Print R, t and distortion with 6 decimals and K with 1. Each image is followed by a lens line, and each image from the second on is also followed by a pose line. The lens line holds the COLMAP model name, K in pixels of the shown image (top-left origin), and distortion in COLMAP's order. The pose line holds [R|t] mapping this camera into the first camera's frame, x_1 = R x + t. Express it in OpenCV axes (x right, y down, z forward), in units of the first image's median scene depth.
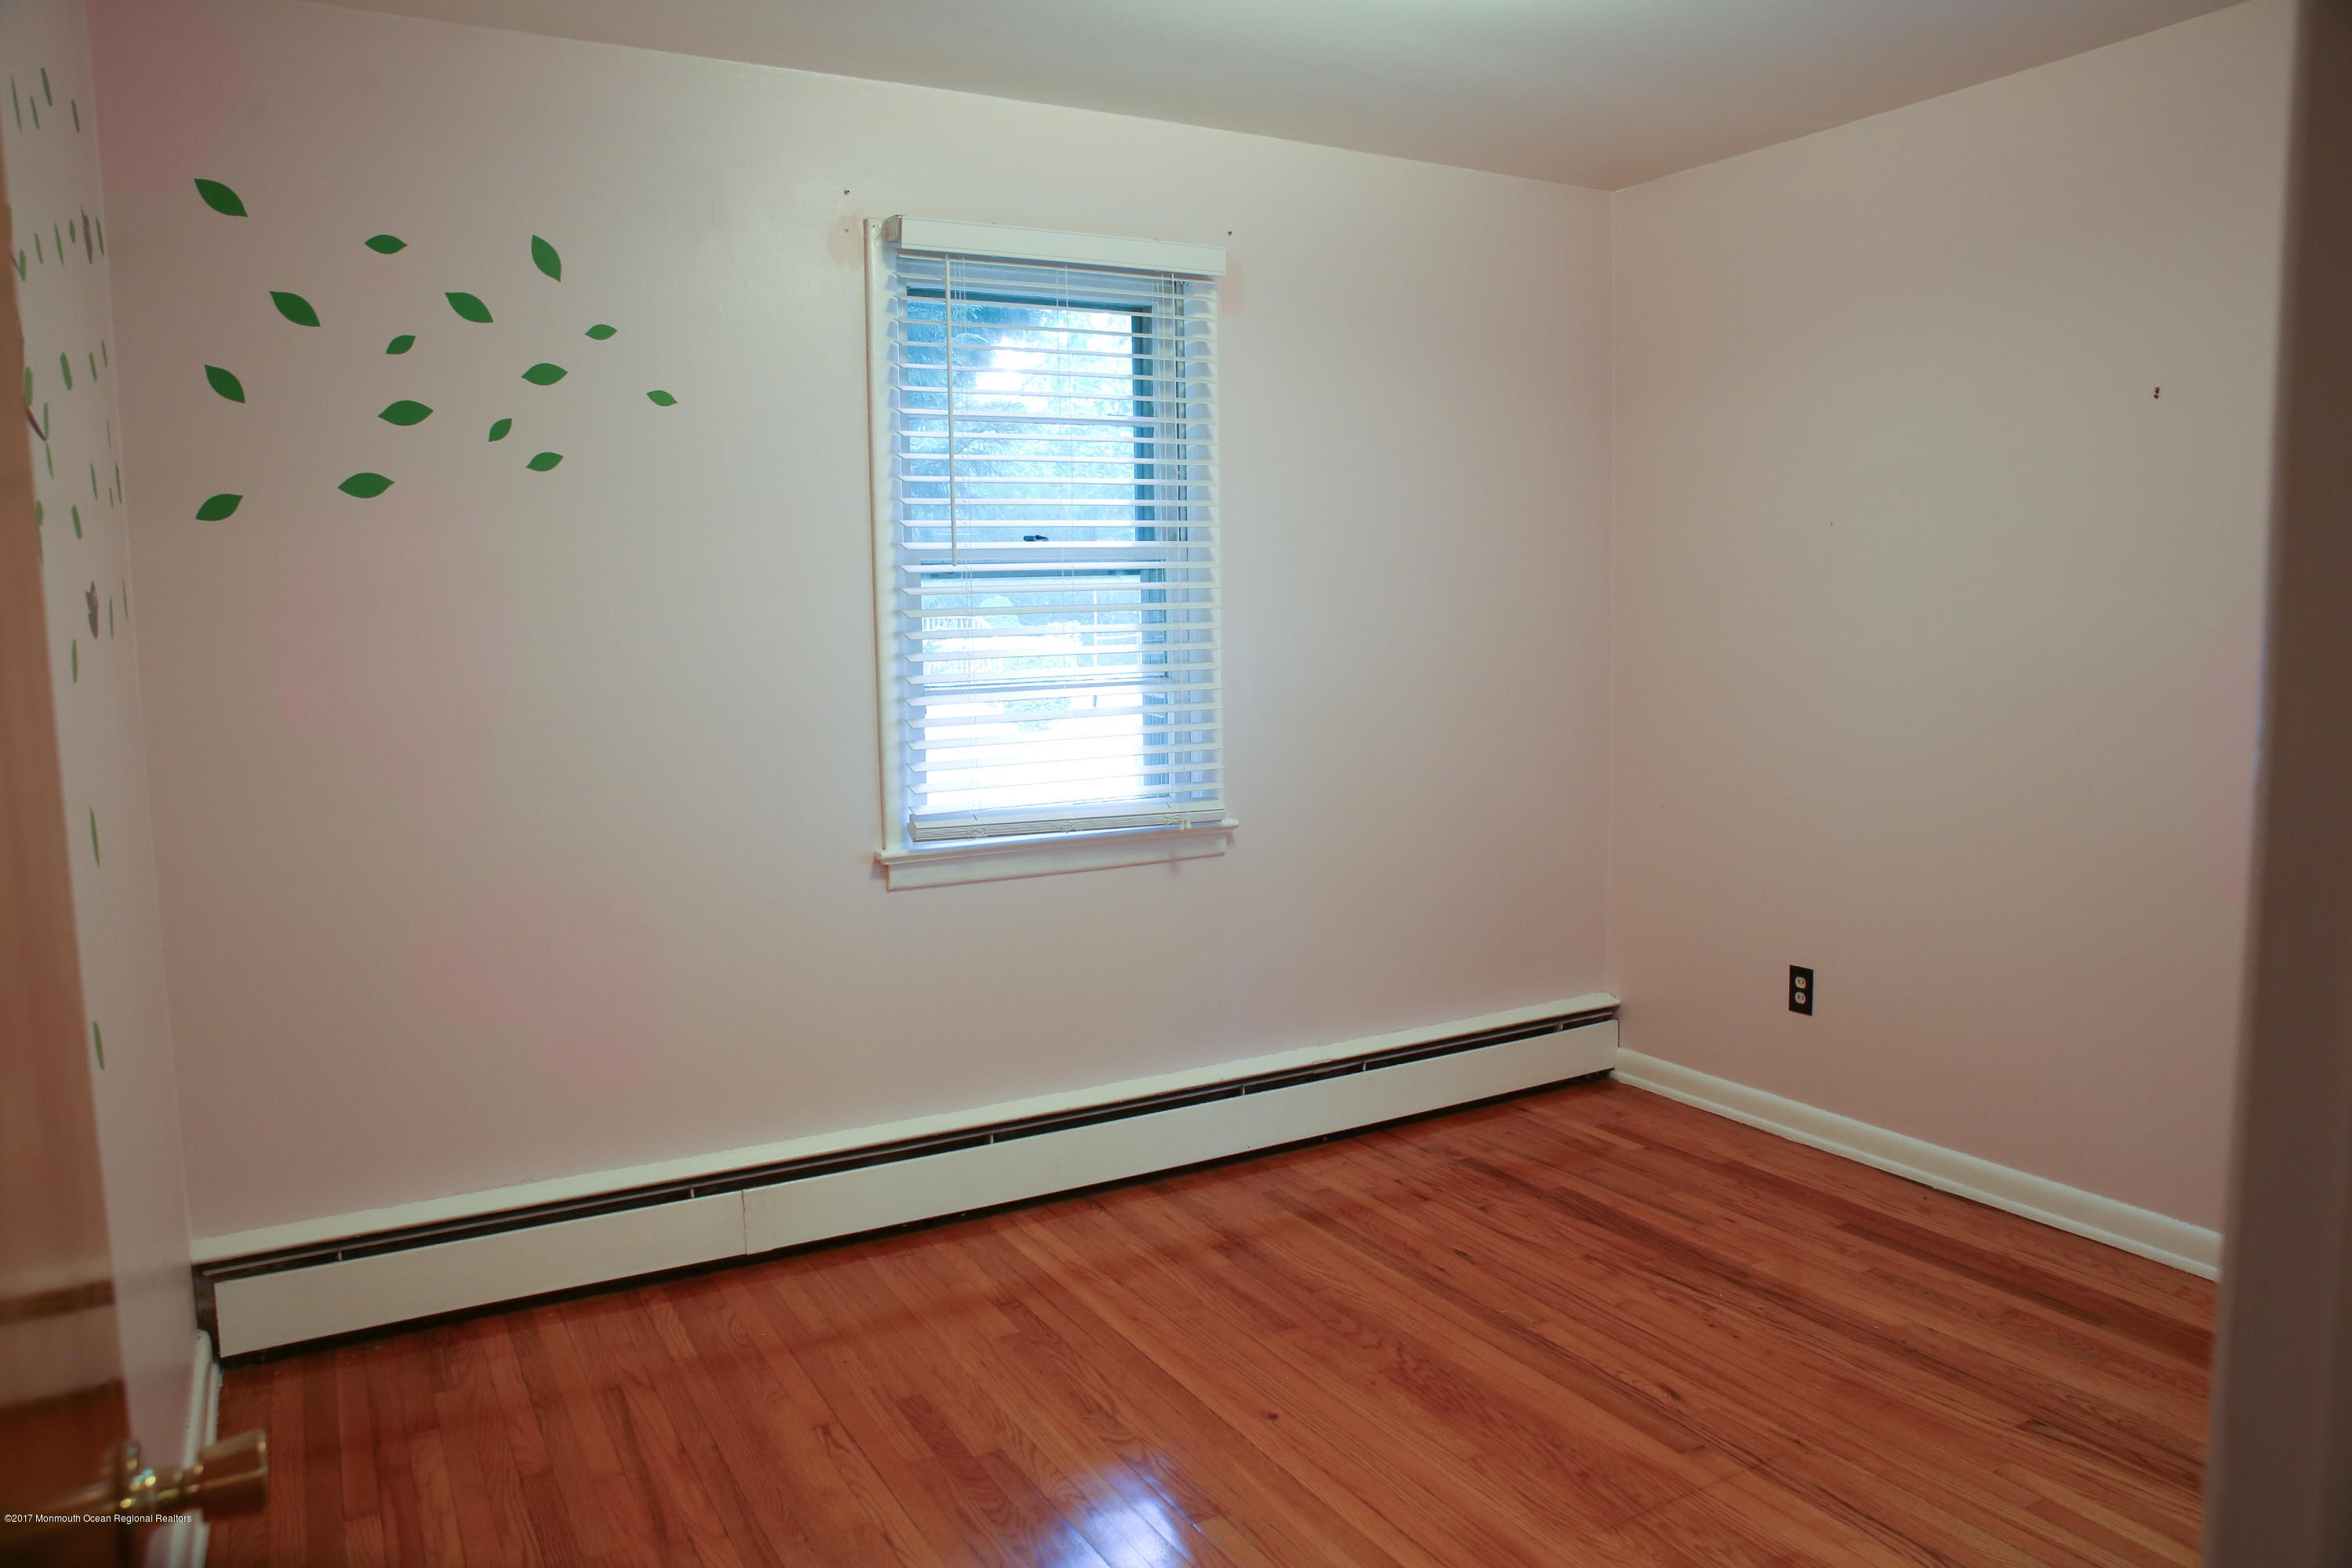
lens RADIAL K [[1611.6, 0, 1176.2], [0, 1611.6, 785.2], [0, 0, 1]] dist [-0.066961, 0.011096]
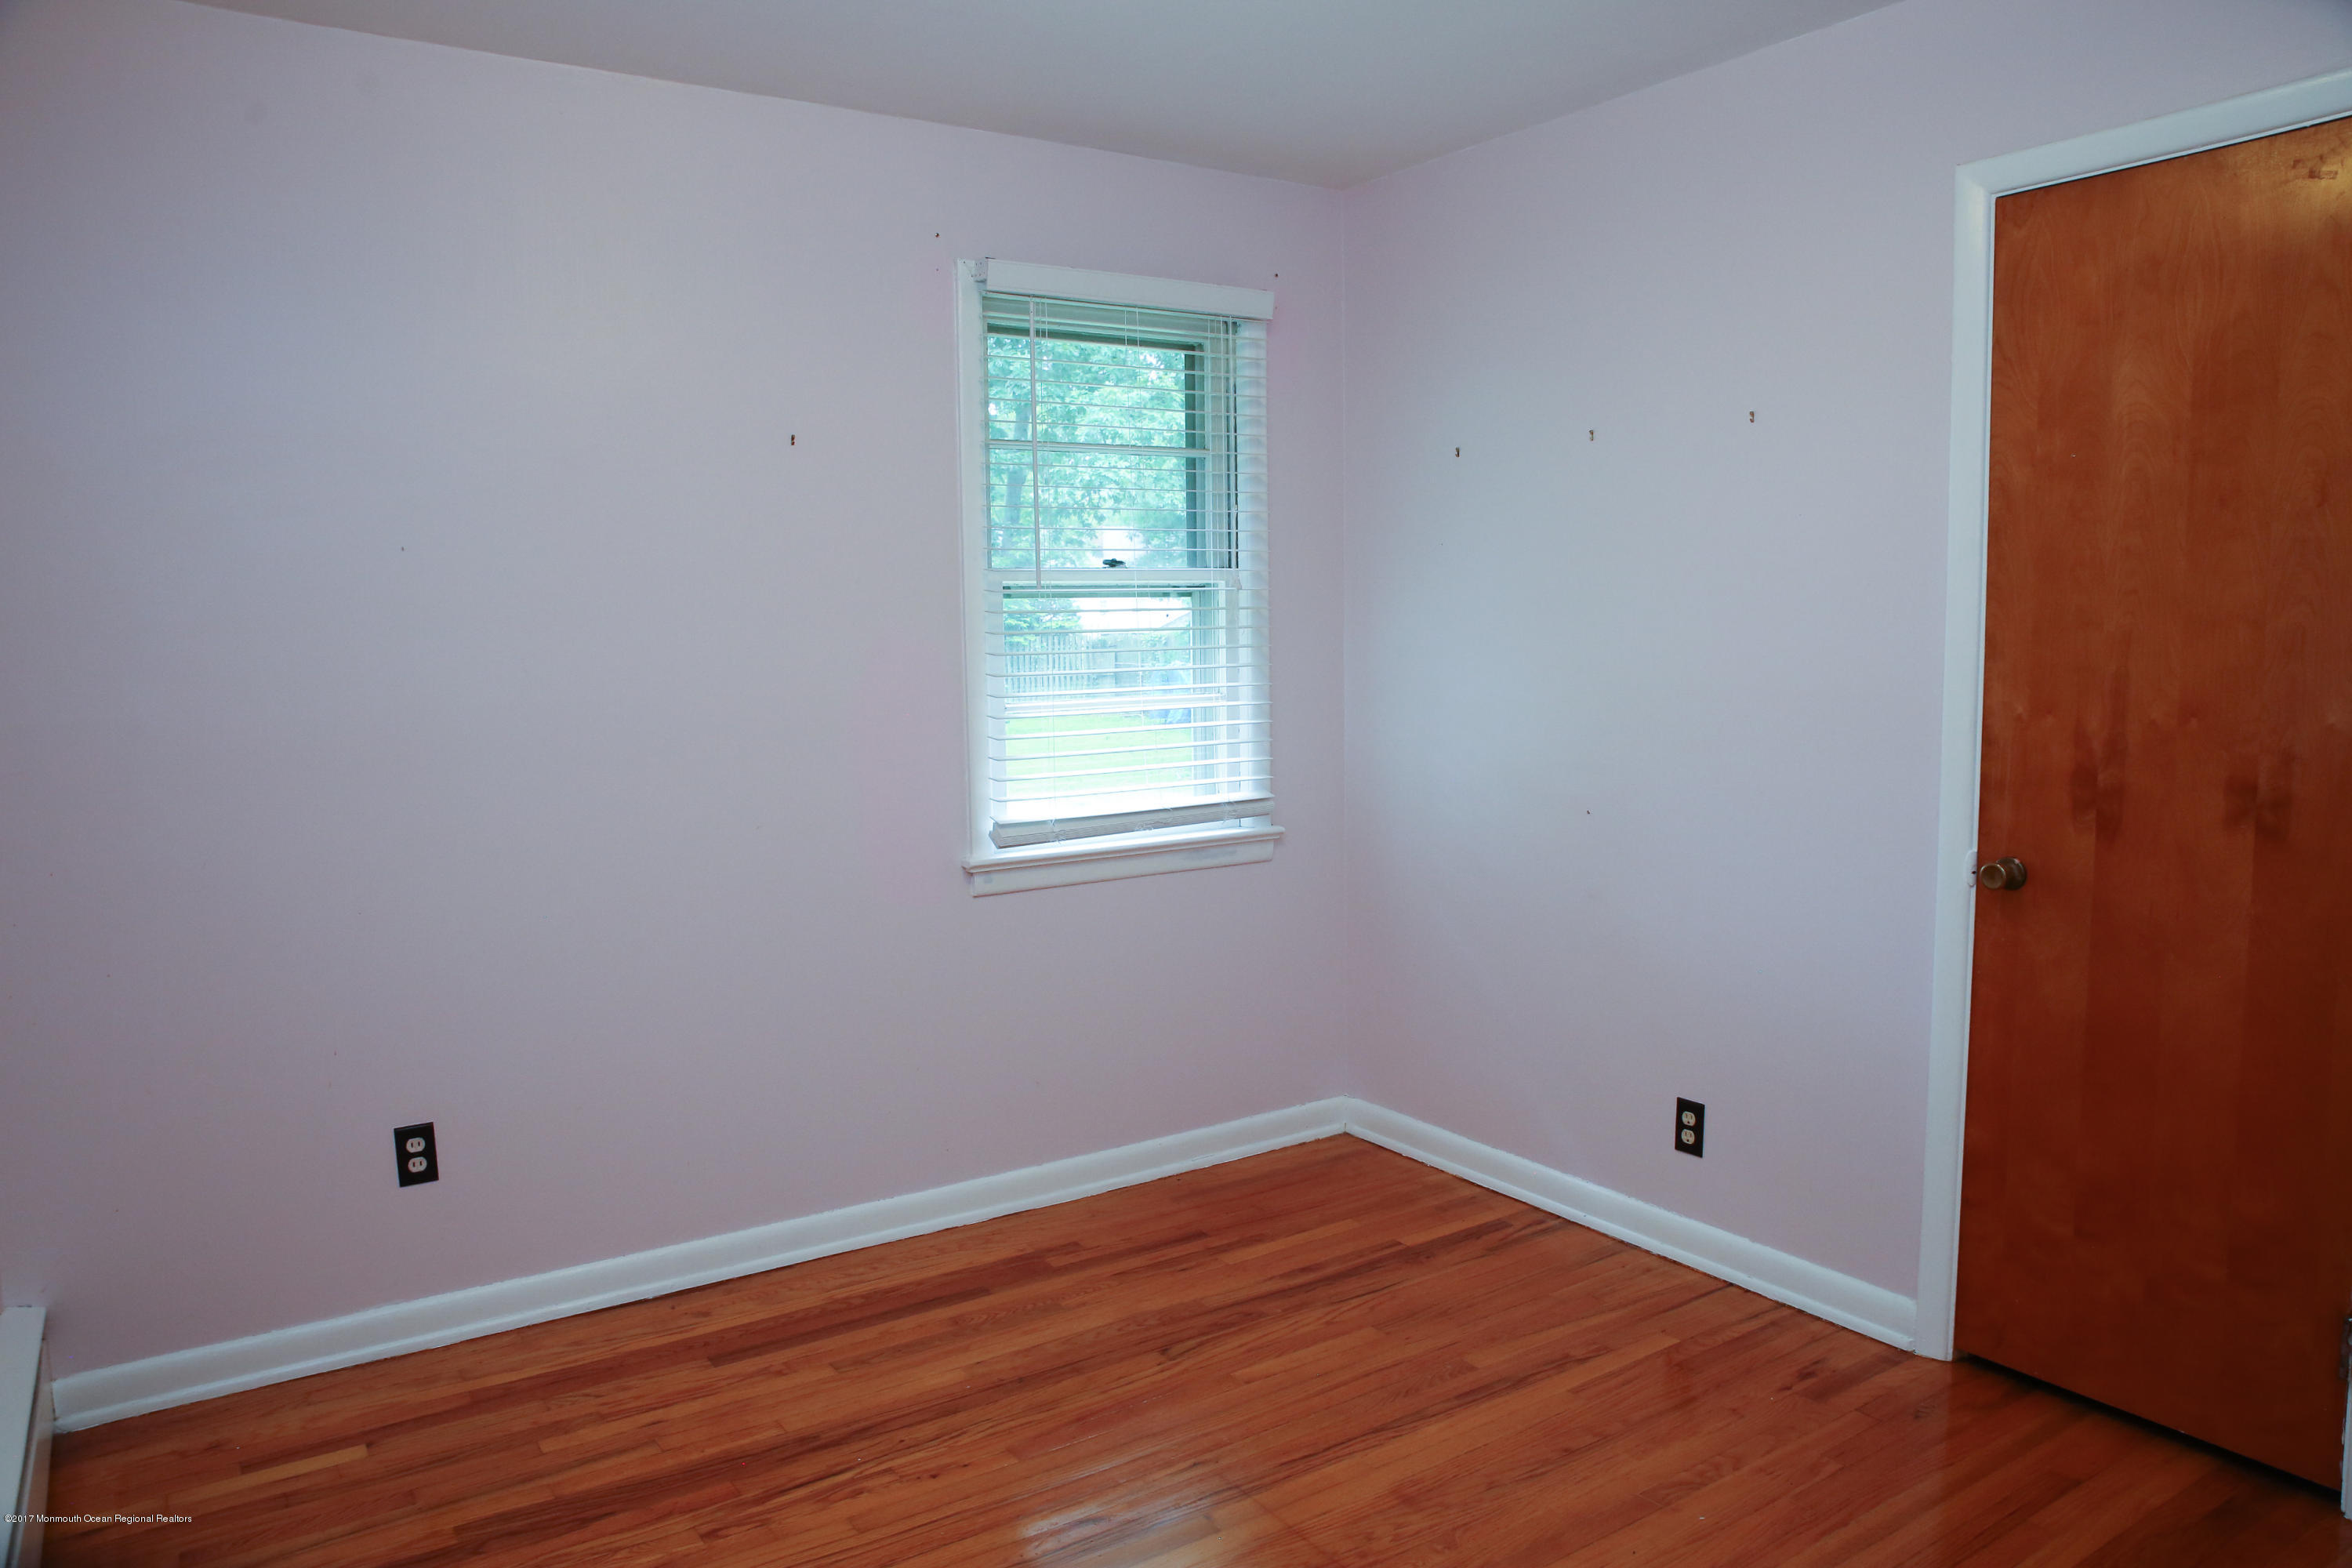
lens RADIAL K [[1611.6, 0, 1178.6], [0, 1611.6, 781.8], [0, 0, 1]] dist [-0.066961, 0.011096]
pose [[-0.079242, -0.077772, 0.993817, -0.451502], [0.127465, 0.987978, 0.087479, -0.081253], [-0.988673, 0.133609, -0.068376, 0.790896]]
